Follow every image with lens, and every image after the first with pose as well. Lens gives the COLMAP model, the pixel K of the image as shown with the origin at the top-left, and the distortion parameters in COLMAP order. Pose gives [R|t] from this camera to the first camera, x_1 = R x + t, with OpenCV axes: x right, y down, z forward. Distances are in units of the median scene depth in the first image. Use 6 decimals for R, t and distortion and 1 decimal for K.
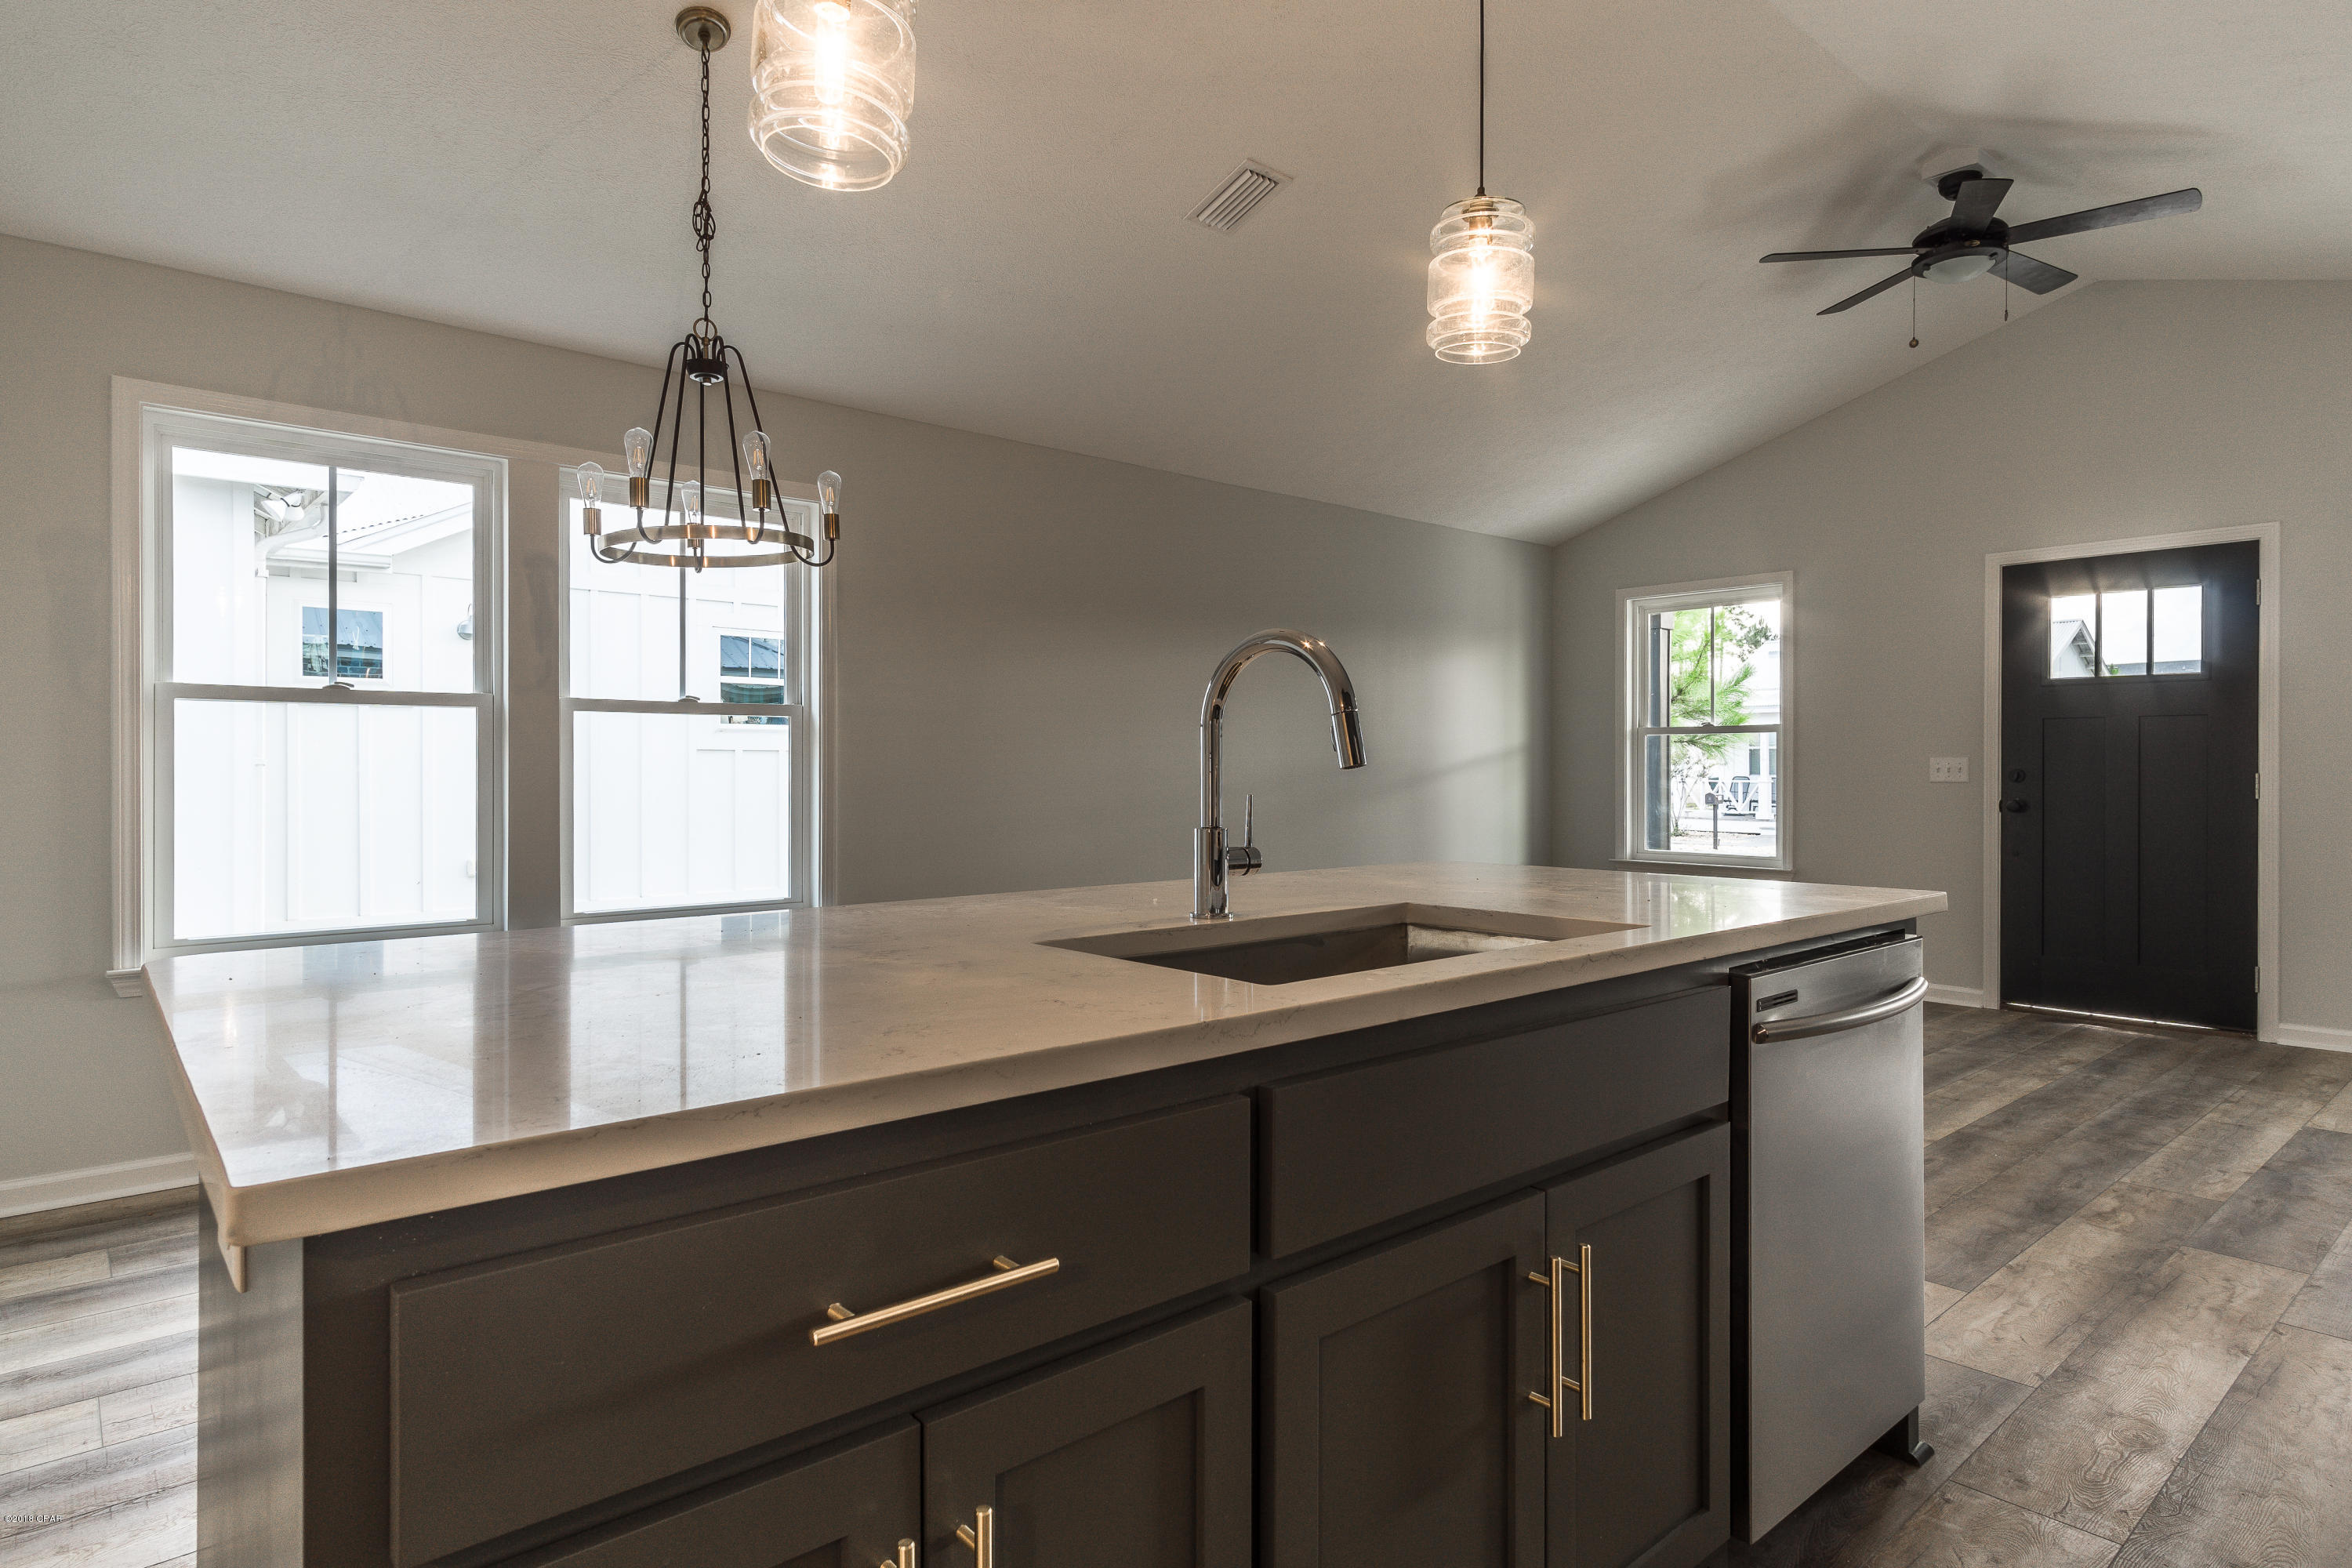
lens RADIAL K [[1296.9, 0, 1159.1], [0, 1296.9, 778.7], [0, 0, 1]] dist [0.002129, 0.002380]
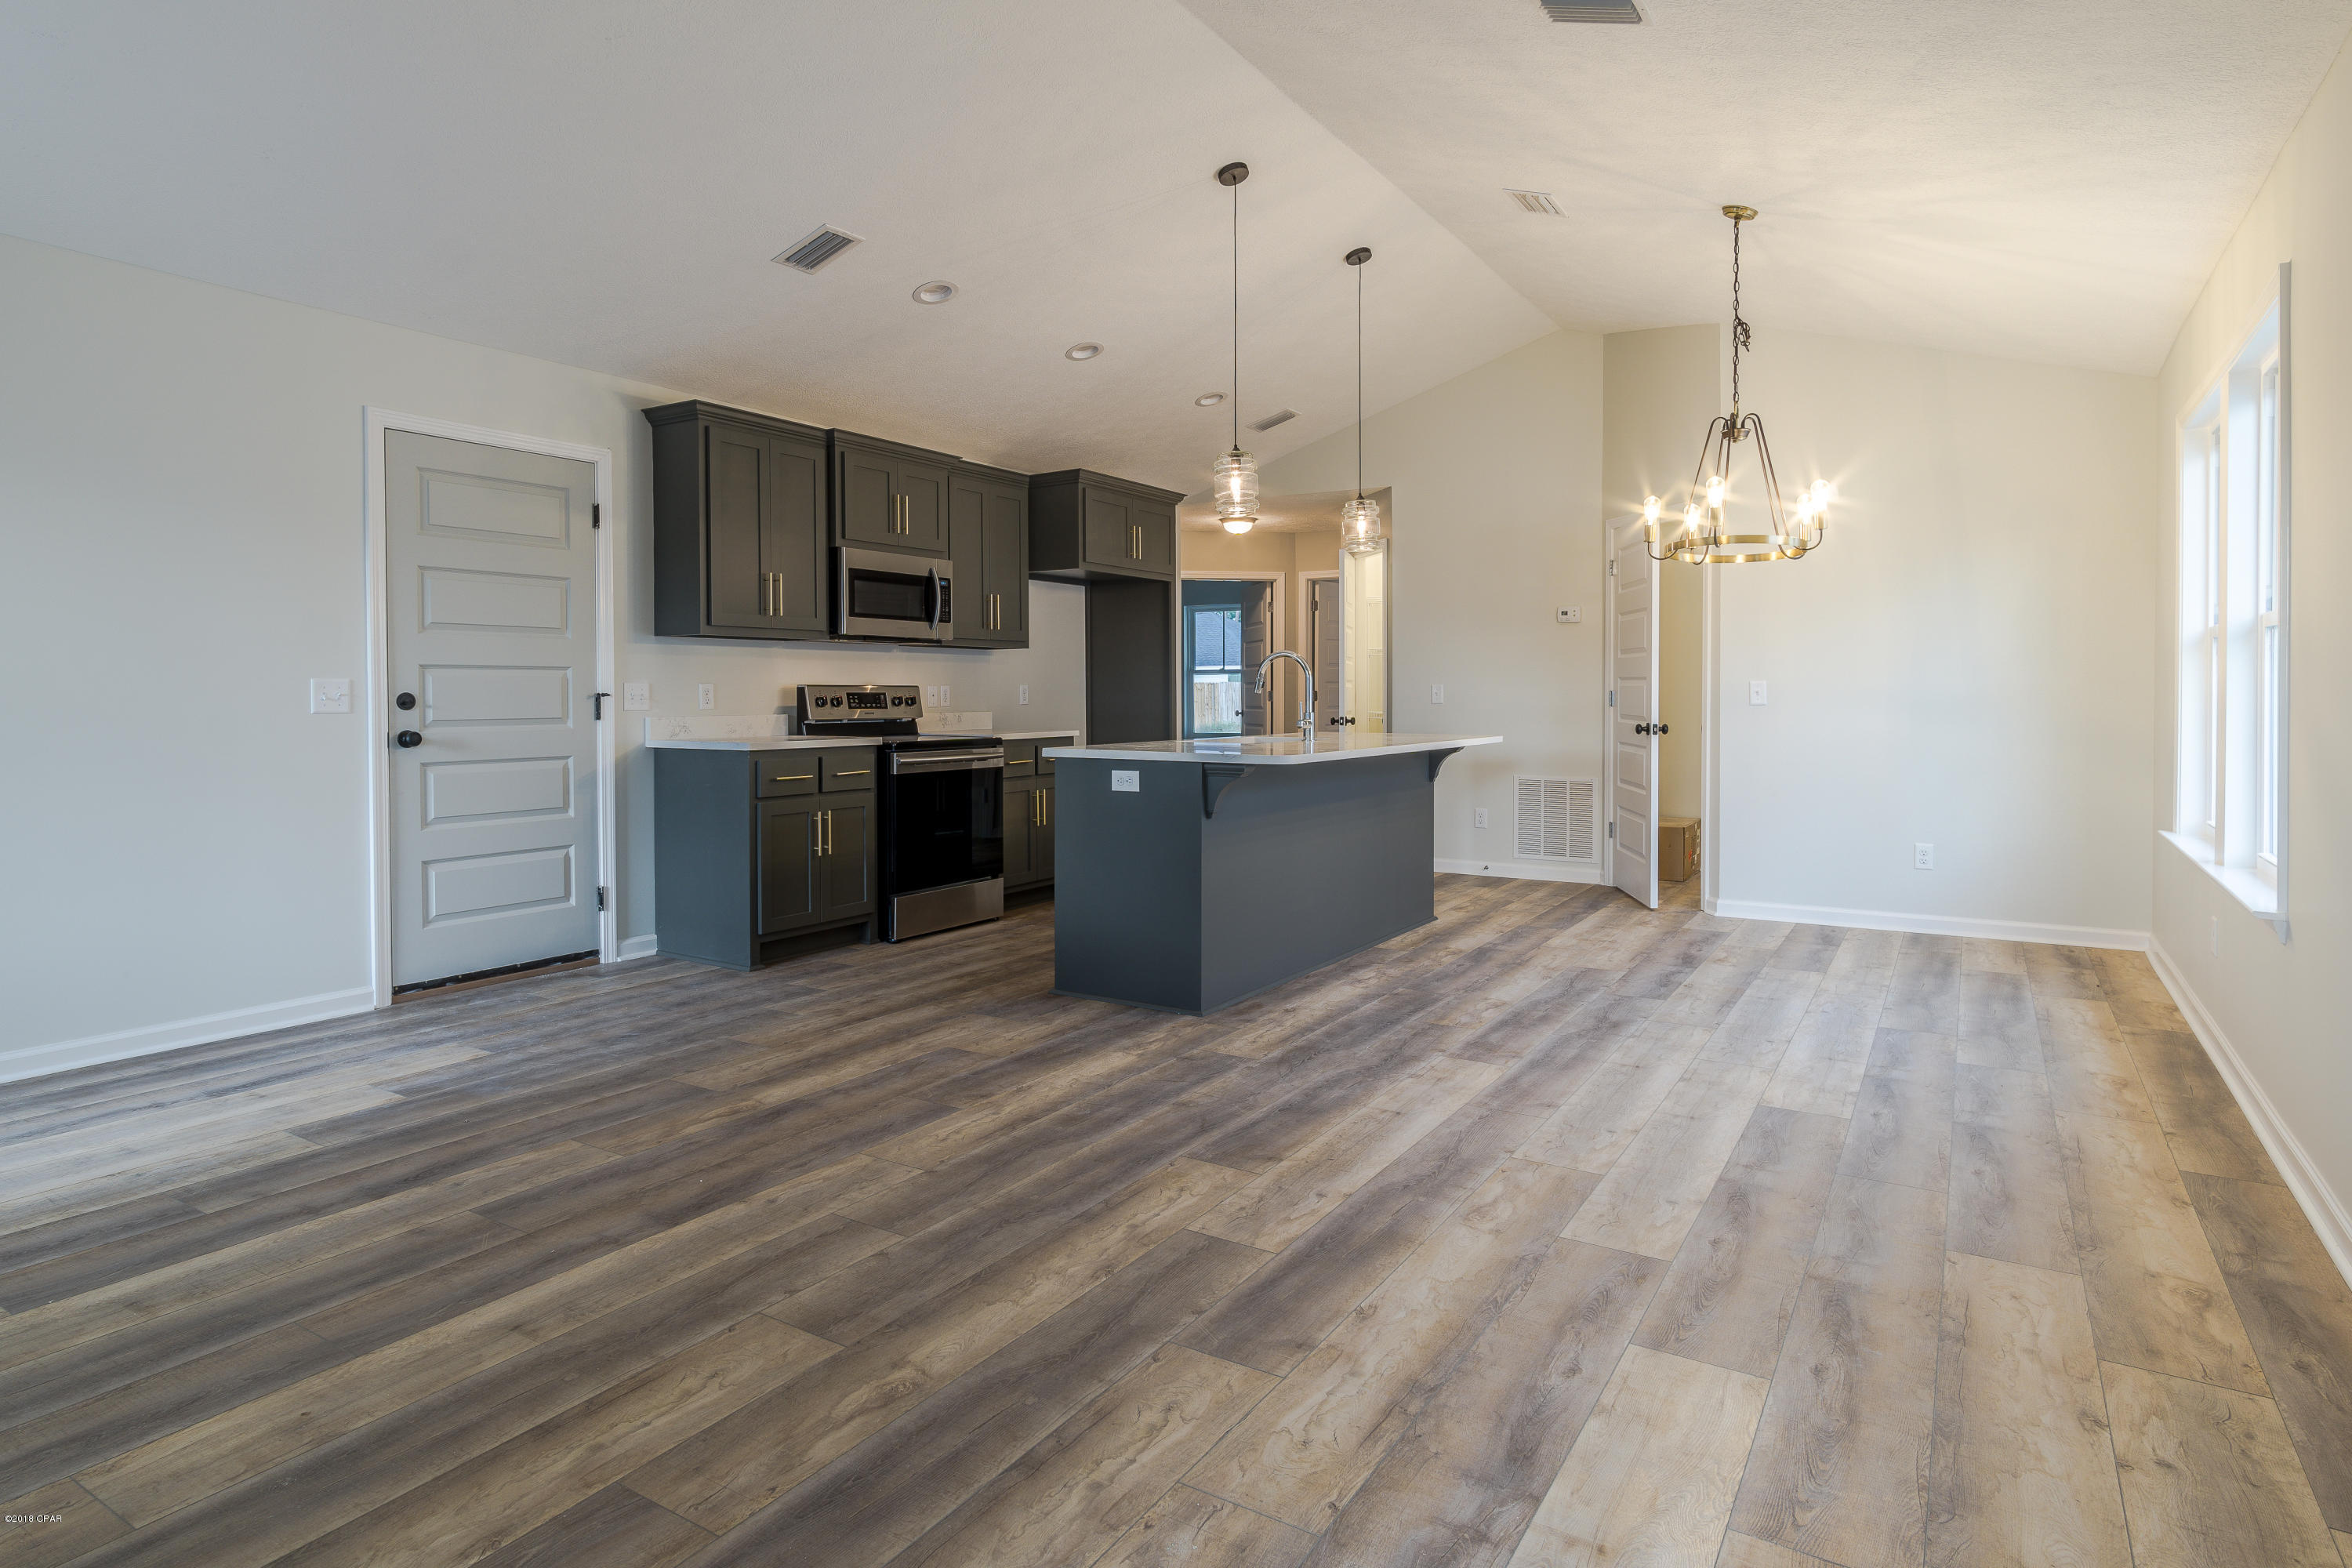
lens RADIAL K [[1286.0, 0, 1163.7], [0, 1286.0, 705.9], [0, 0, 1]] dist [0.005234, 0.001018]
pose [[-0.957662, 0.004875, -0.287855, 0.533381], [-0.000732, 0.999812, 0.019367, -0.015259], [0.287896, 0.018758, -0.957478, 1.633625]]
